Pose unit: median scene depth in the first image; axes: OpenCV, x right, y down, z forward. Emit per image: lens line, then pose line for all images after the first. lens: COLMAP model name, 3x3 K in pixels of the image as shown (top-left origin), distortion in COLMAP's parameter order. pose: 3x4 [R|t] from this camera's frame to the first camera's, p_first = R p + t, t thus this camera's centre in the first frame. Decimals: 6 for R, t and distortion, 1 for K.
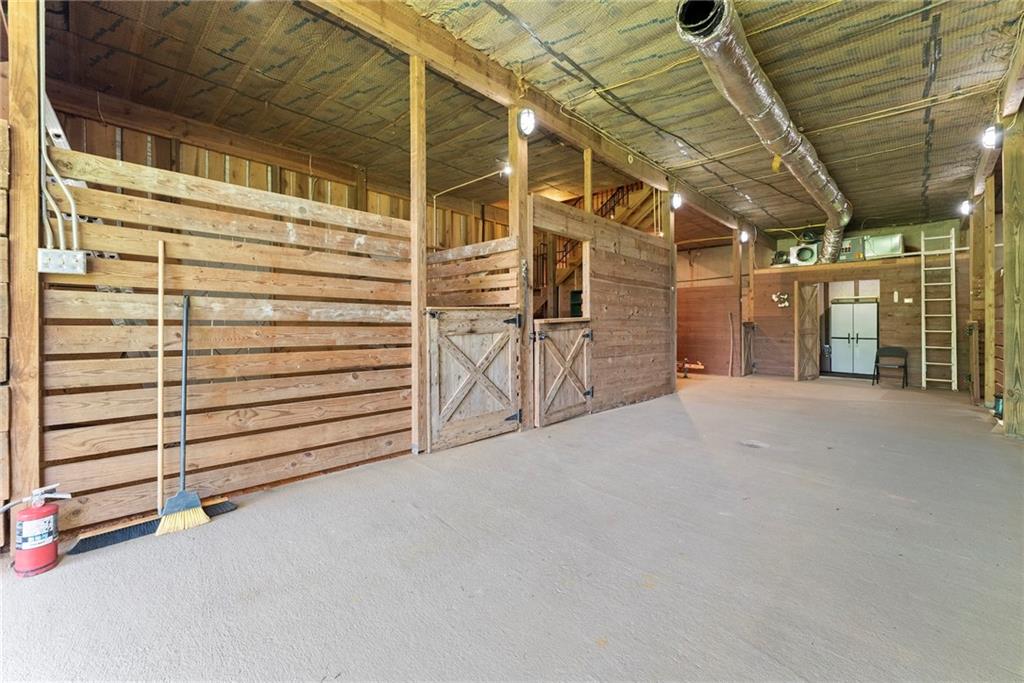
lens RADIAL K [[420.3, 0, 513.4], [0, 420.3, 323.7], [0, 0, 1]] dist [0.001172, 0.000158]
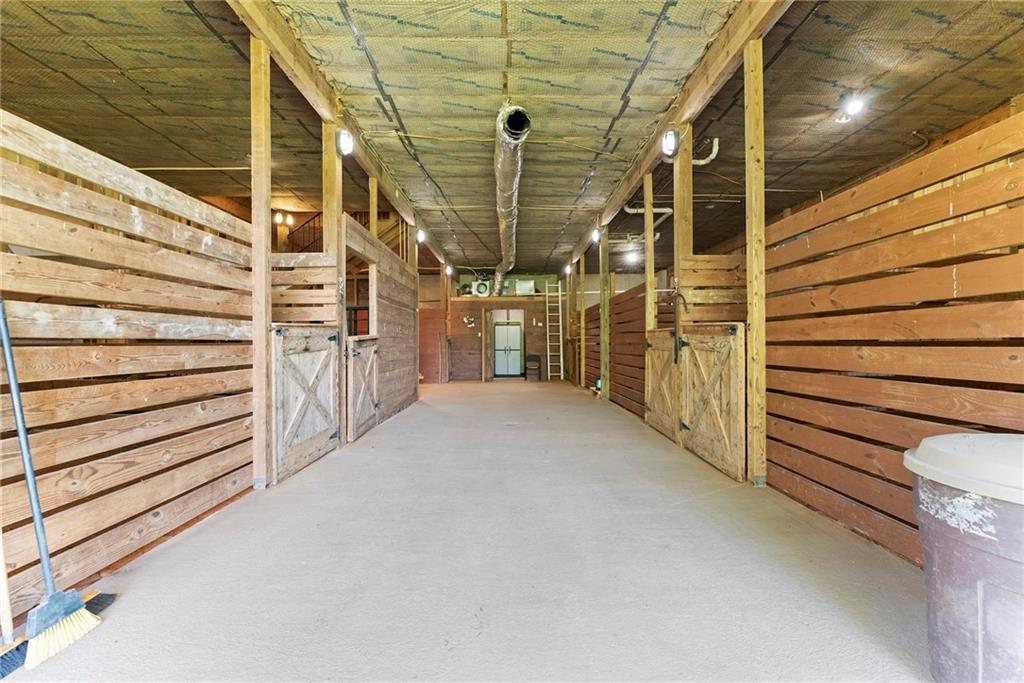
lens RADIAL K [[413.3, 0, 513.7], [0, 413.3, 341.0], [0, 0, 1]] dist [0.000361, 0.000125]
pose [[0.702498, -0.009330, 0.711624, -0.434630], [0.010460, 0.999941, 0.002784, 0.001904], [-0.711608, 0.005488, 0.702555, 0.009342]]
